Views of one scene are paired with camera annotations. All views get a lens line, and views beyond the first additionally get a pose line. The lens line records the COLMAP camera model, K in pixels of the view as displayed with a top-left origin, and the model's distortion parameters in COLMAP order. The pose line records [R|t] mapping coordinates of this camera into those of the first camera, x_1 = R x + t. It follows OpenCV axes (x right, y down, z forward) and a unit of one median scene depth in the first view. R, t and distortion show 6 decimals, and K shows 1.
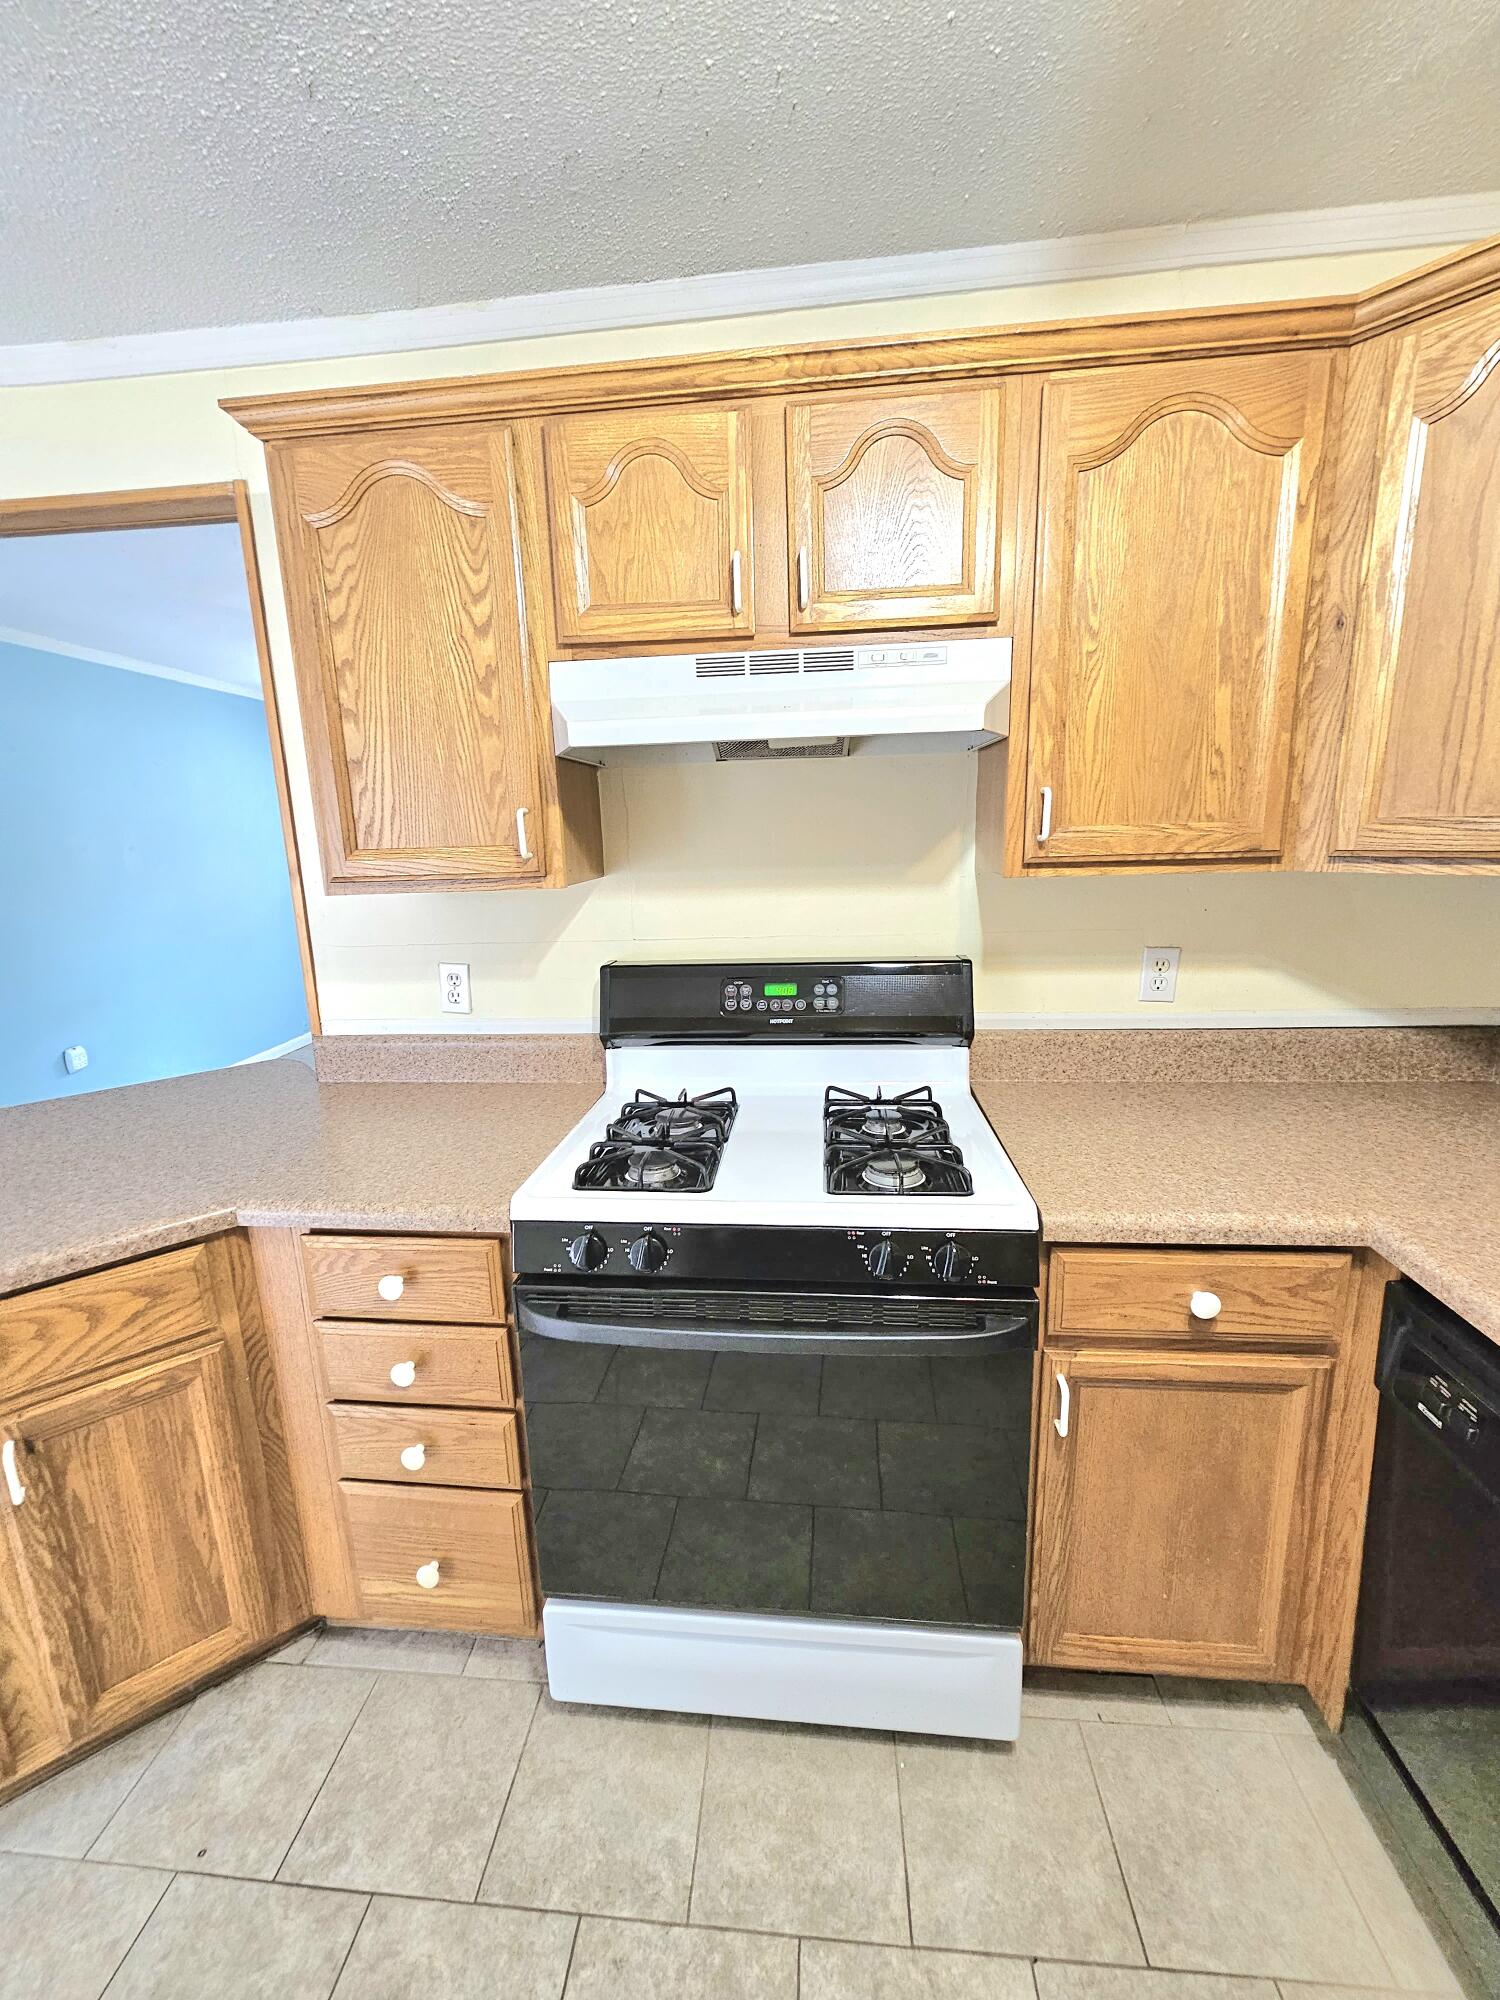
lens RADIAL K [[814.1, 0, 741.4], [0, 814.1, 992.3], [0, 0, 1]] dist [0.002470, -0.002071]
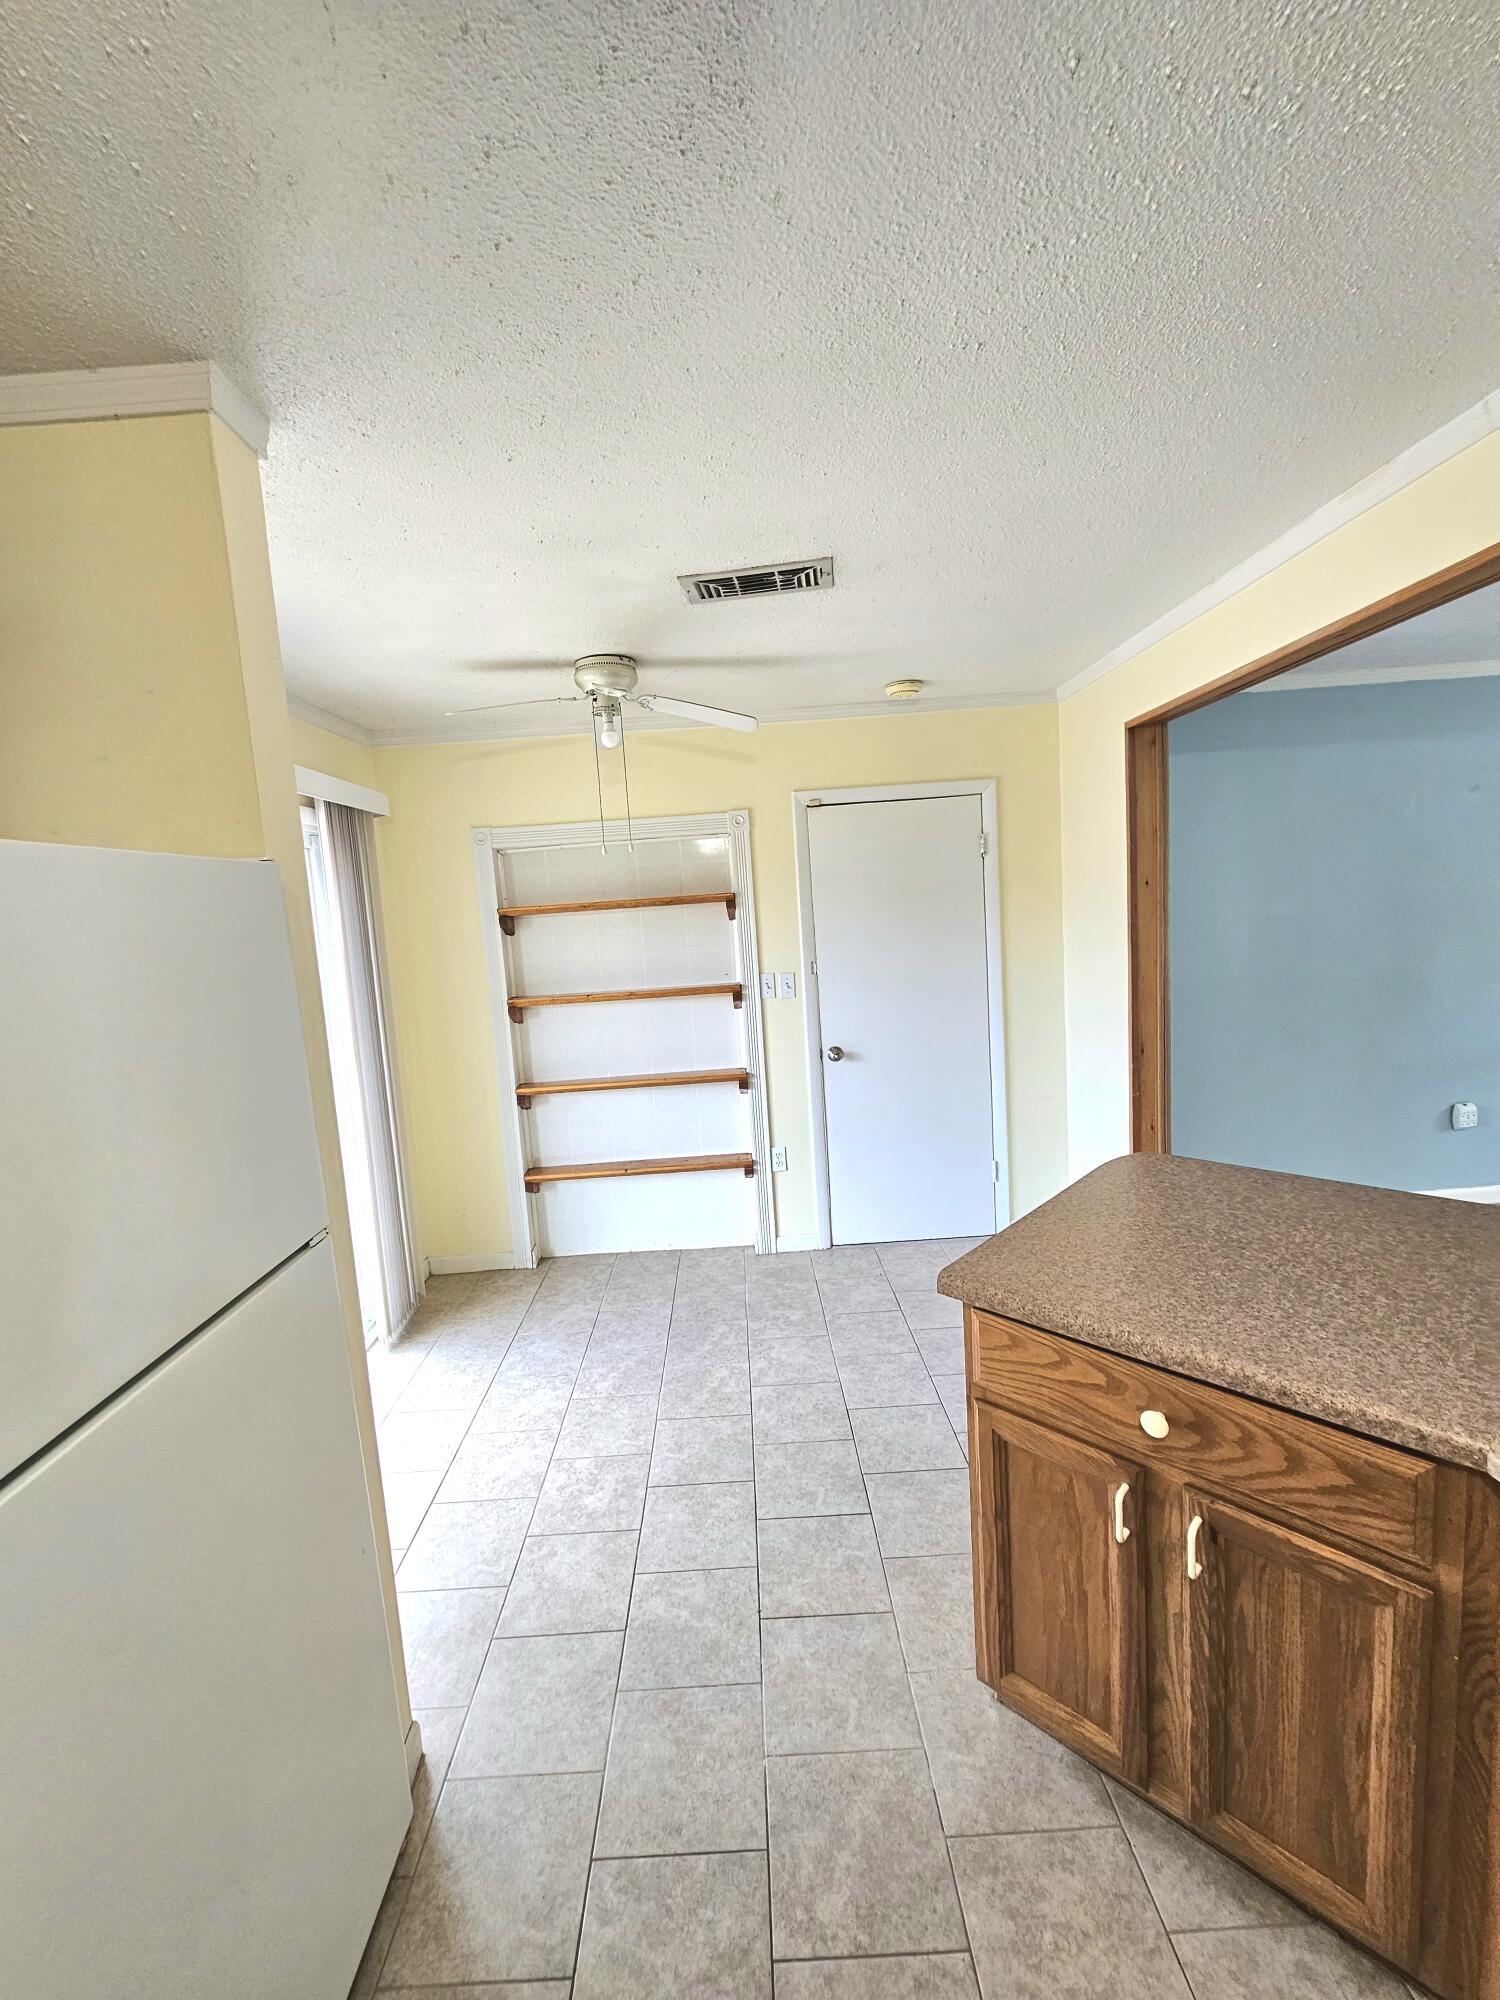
lens RADIAL K [[814.1, 0, 738.3], [0, 814.1, 999.1], [0, 0, 1]] dist [0.002470, -0.002071]
pose [[0.097361, 0.134510, -0.986118, -0.006946], [-0.136257, 0.983297, 0.120673, -0.142251], [0.985878, 0.122617, 0.114062, 0.194048]]
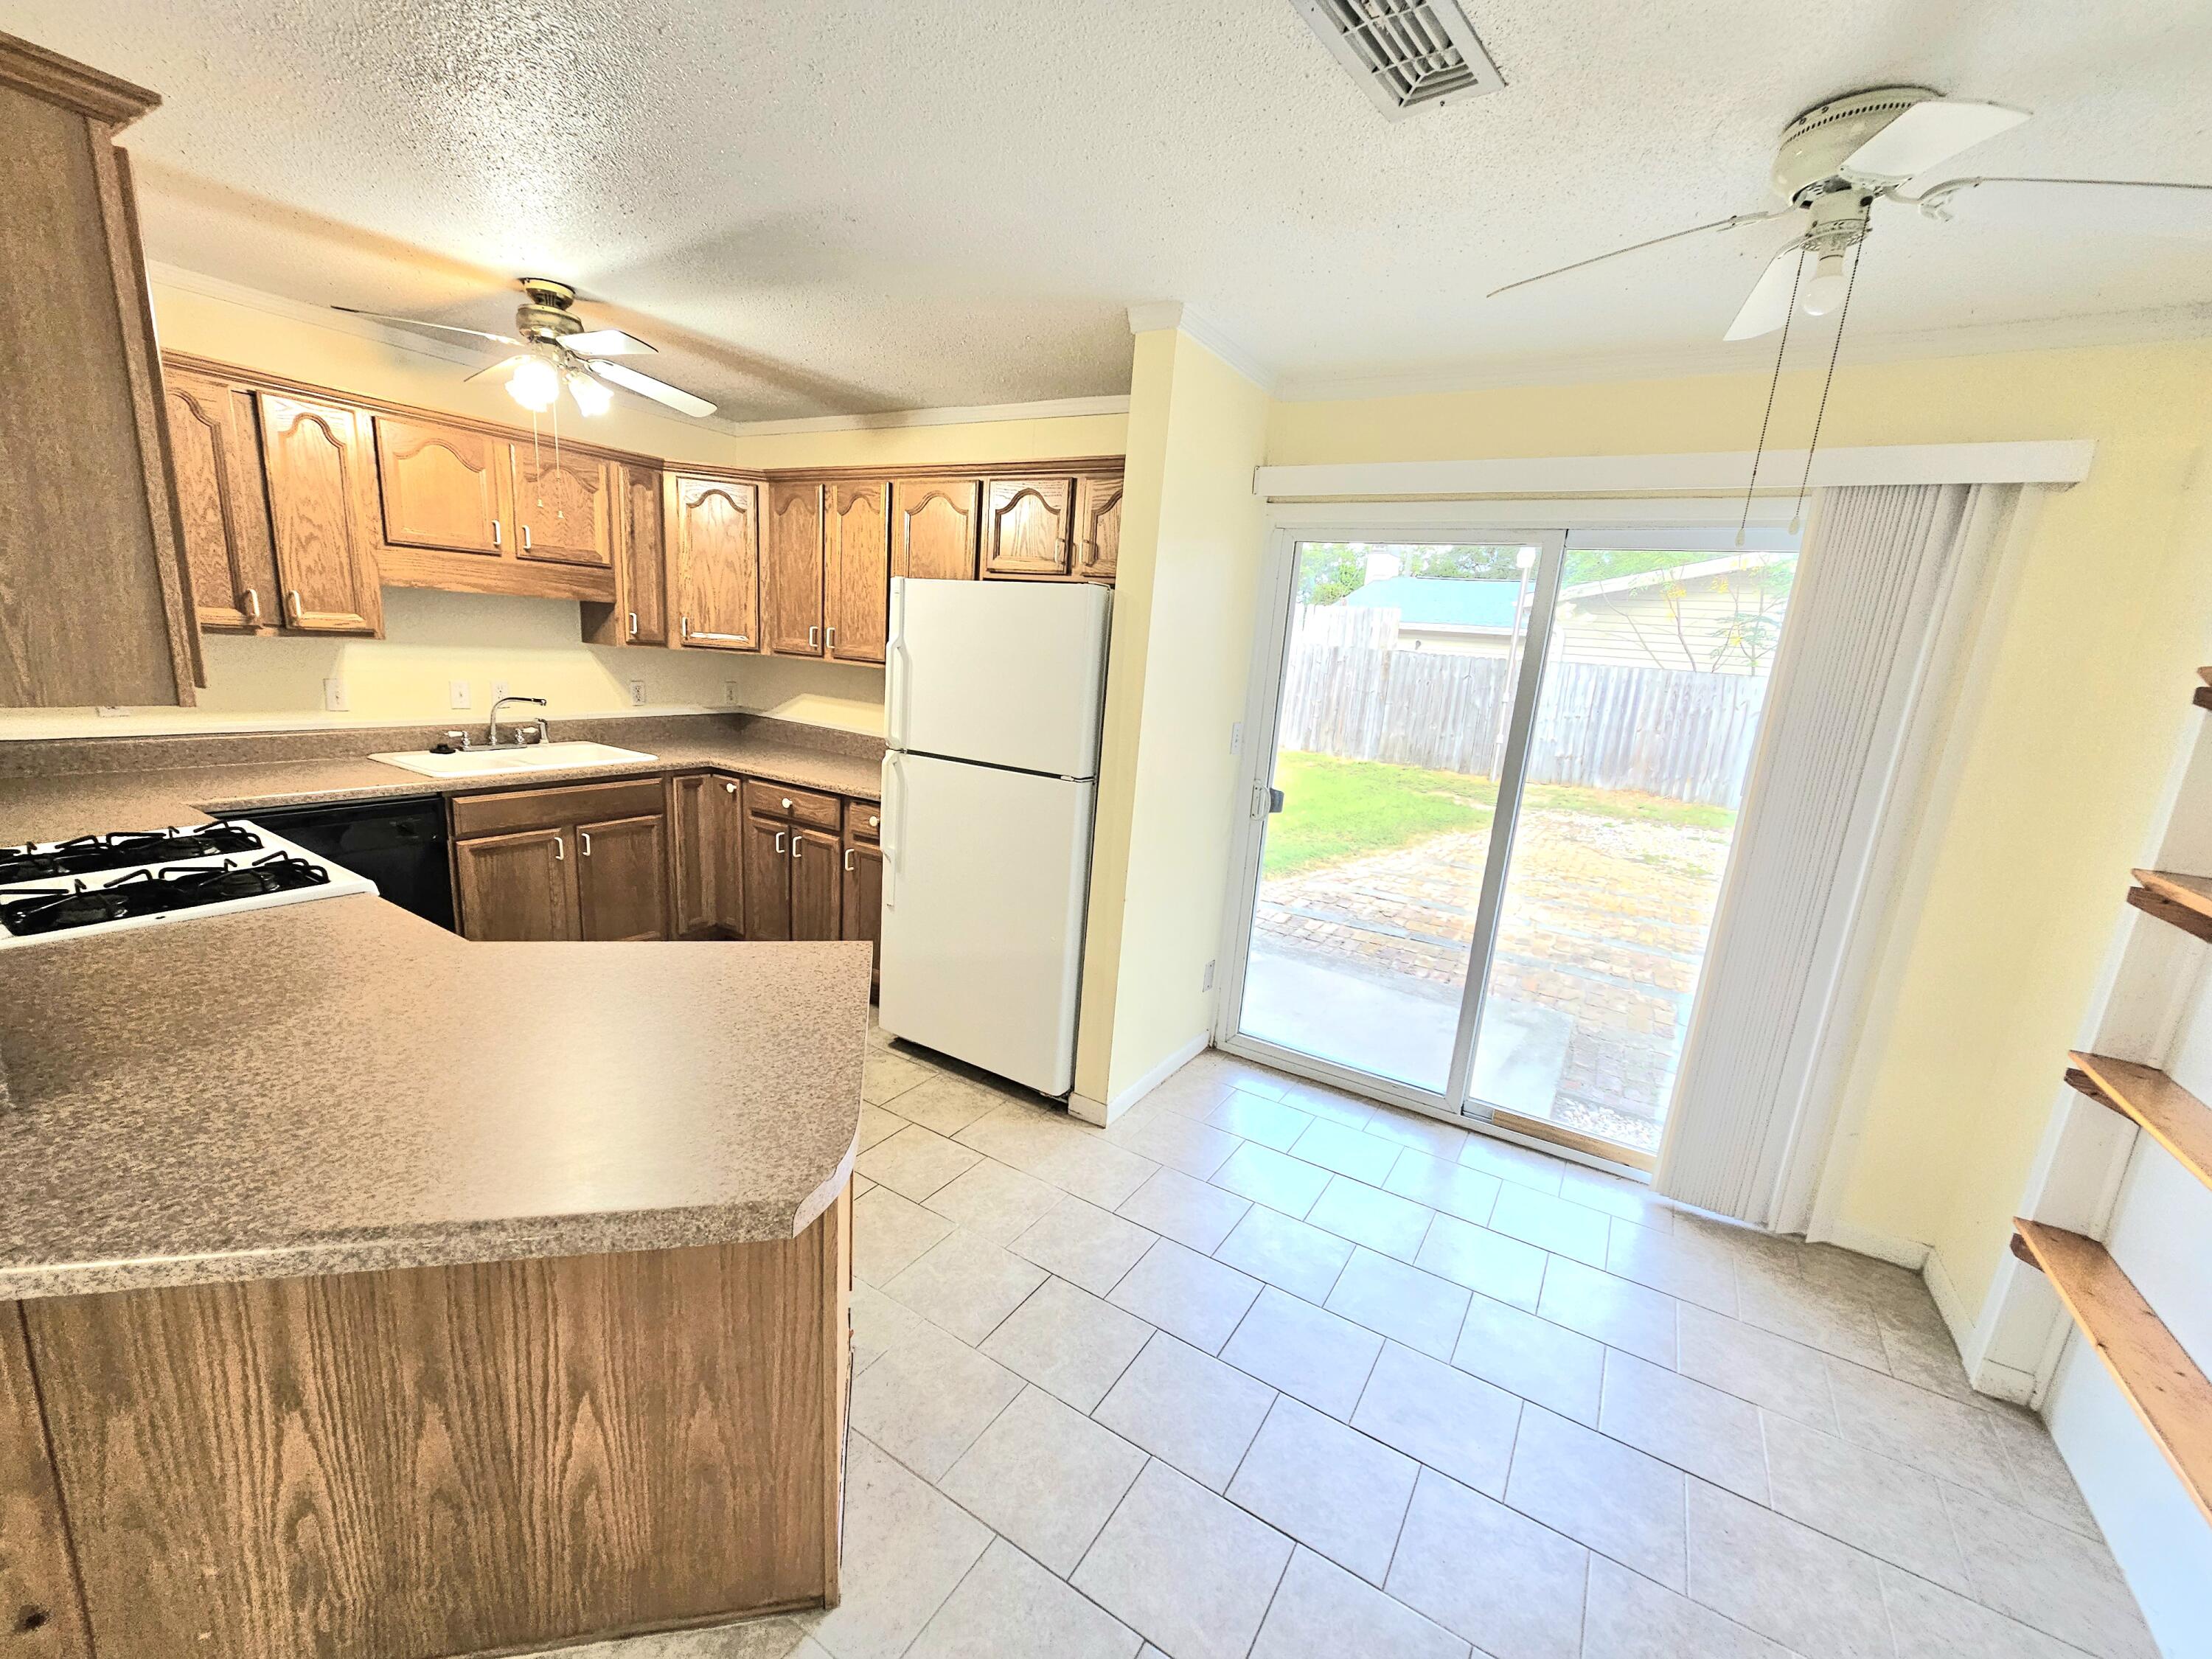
lens RADIAL K [[900.4, 0, 1103.0], [0, 900.4, 842.8], [0, 0, 1]] dist [0.002470, -0.002071]
pose [[-0.889497, -0.133801, 0.436913, -2.081276], [0.044385, 0.926347, 0.374047, -0.342613], [-0.454781, 0.352106, -0.818044, 1.677984]]
